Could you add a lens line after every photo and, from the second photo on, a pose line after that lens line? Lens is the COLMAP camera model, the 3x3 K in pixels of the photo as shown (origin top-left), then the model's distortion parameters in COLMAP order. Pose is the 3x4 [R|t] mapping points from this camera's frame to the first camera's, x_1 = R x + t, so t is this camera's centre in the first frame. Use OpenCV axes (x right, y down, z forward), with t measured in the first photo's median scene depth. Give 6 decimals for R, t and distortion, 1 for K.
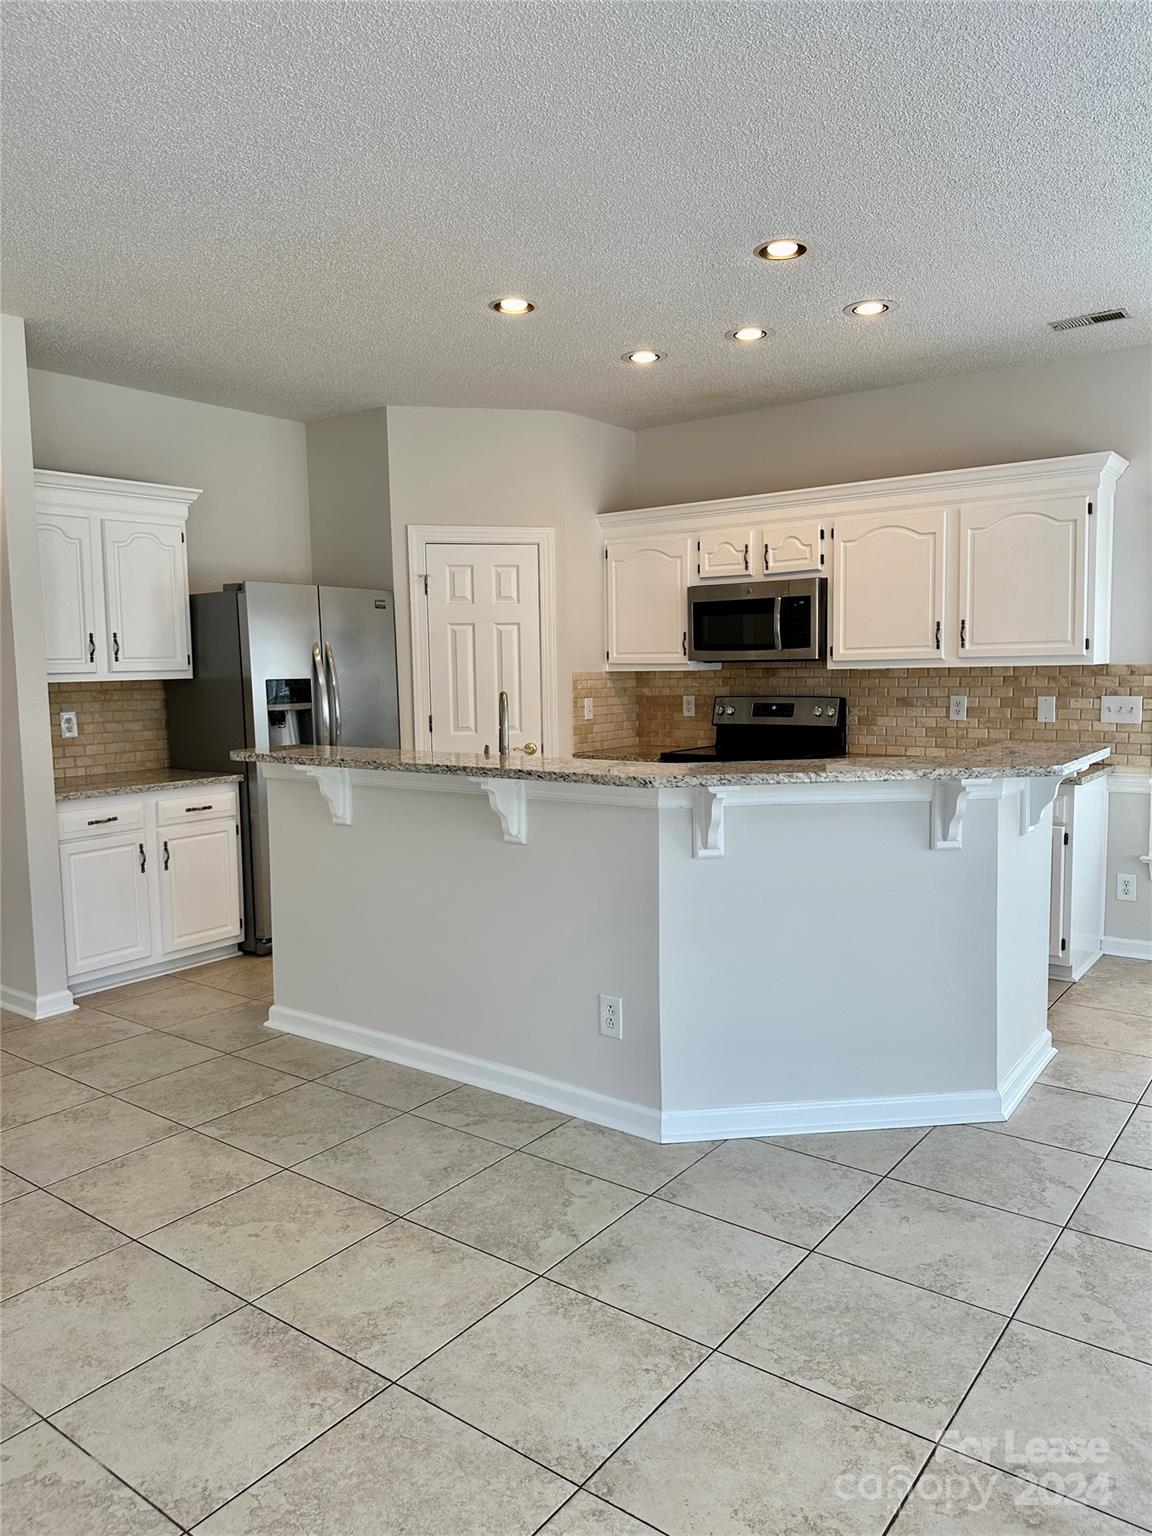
lens RADIAL K [[1089.4, 0, 580.4], [0, 1089.4, 764.3], [0, 0, 1]] dist [0.040382, -0.038083]
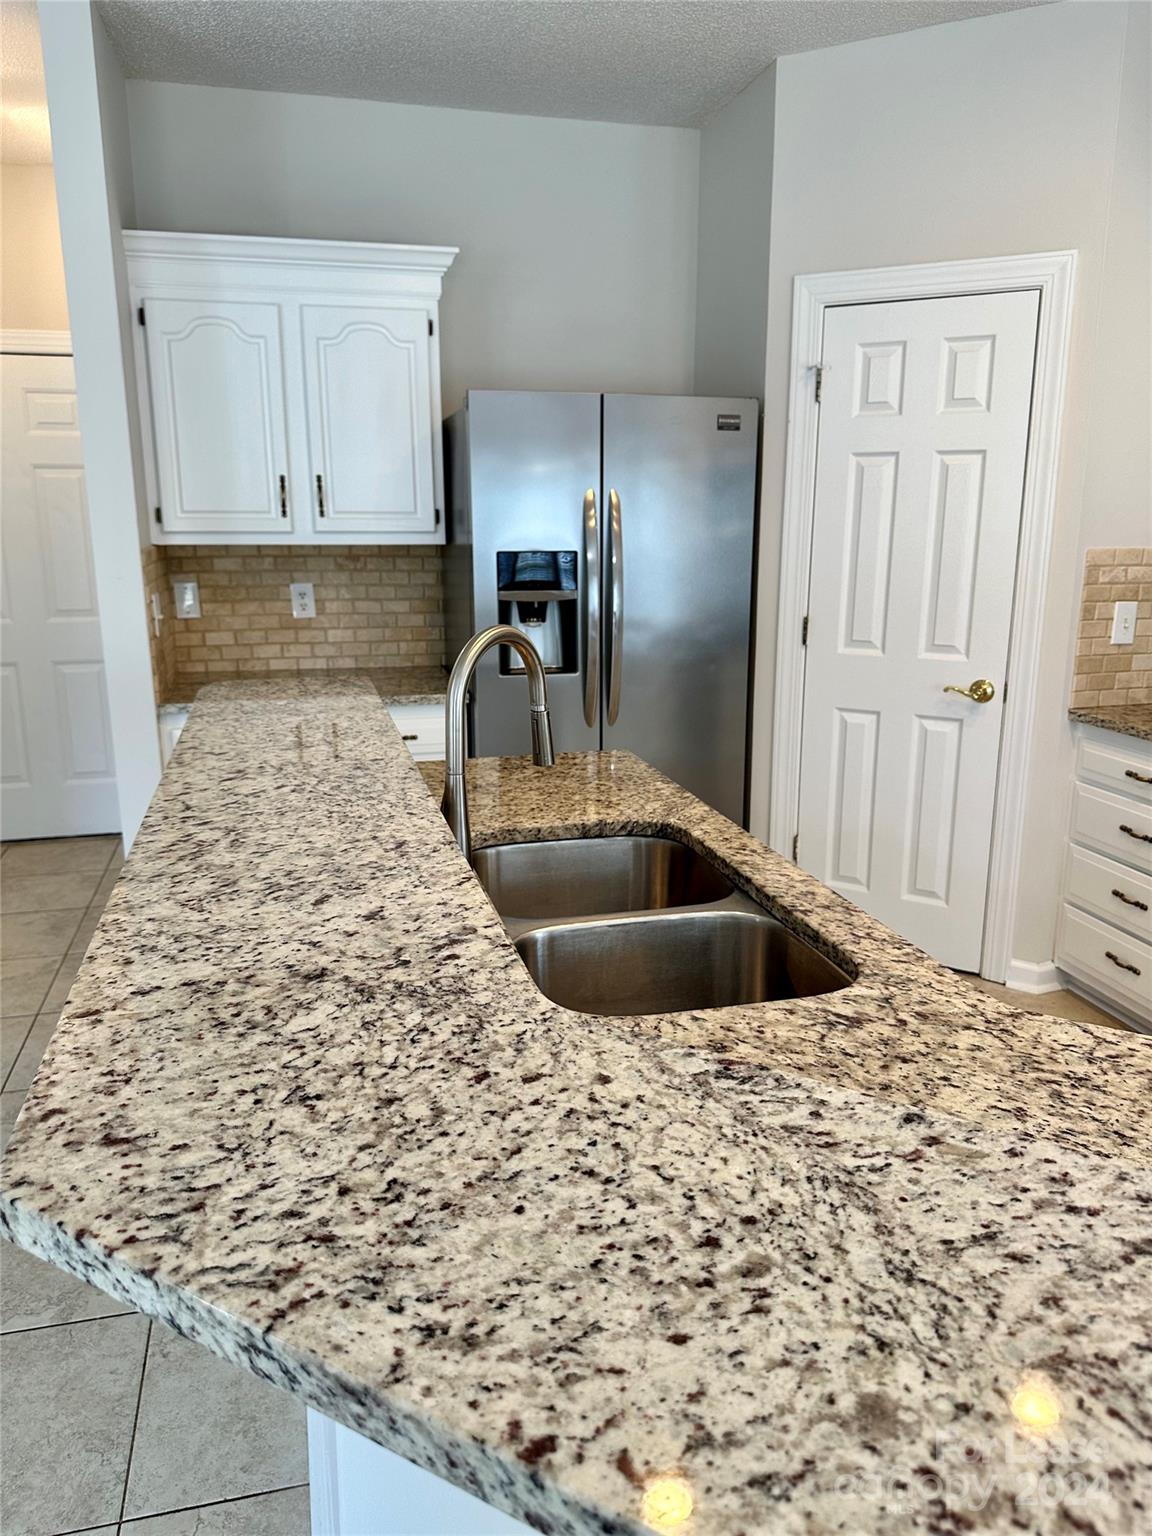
lens RADIAL K [[1089.4, 0, 570.4], [0, 1089.4, 763.3], [0, 0, 1]] dist [0.040382, -0.038083]
pose [[0.780339, 0.156707, -0.605404, 0.141551], [-0.070663, 0.983989, 0.163621, -0.058380], [0.621352, -0.084900, 0.778919, 0.488399]]
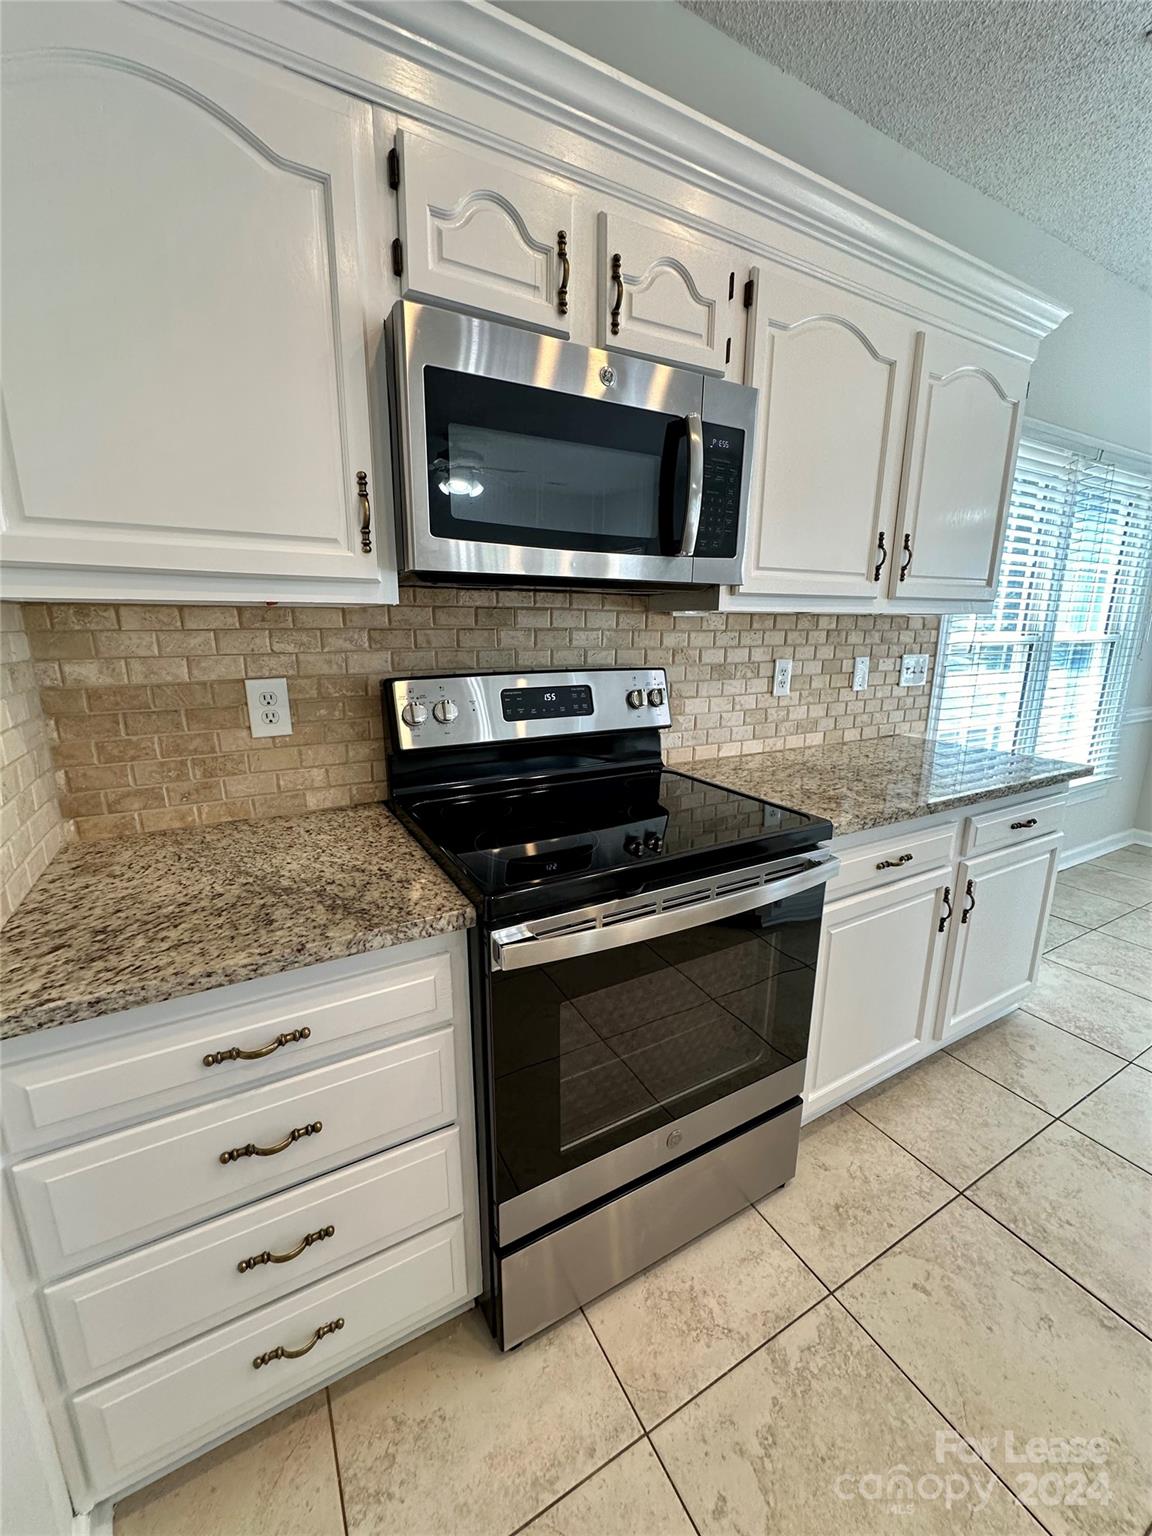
lens RADIAL K [[624.4, 0, 579.7], [0, 624.4, 774.7], [0, 0, 1]] dist [-0.014095, 0.000094]
pose [[0.410410, -0.195374, 0.890726, -0.055425], [0.077363, 0.980717, 0.179467, -0.070617], [-0.908614, -0.004746, 0.417611, 0.947560]]
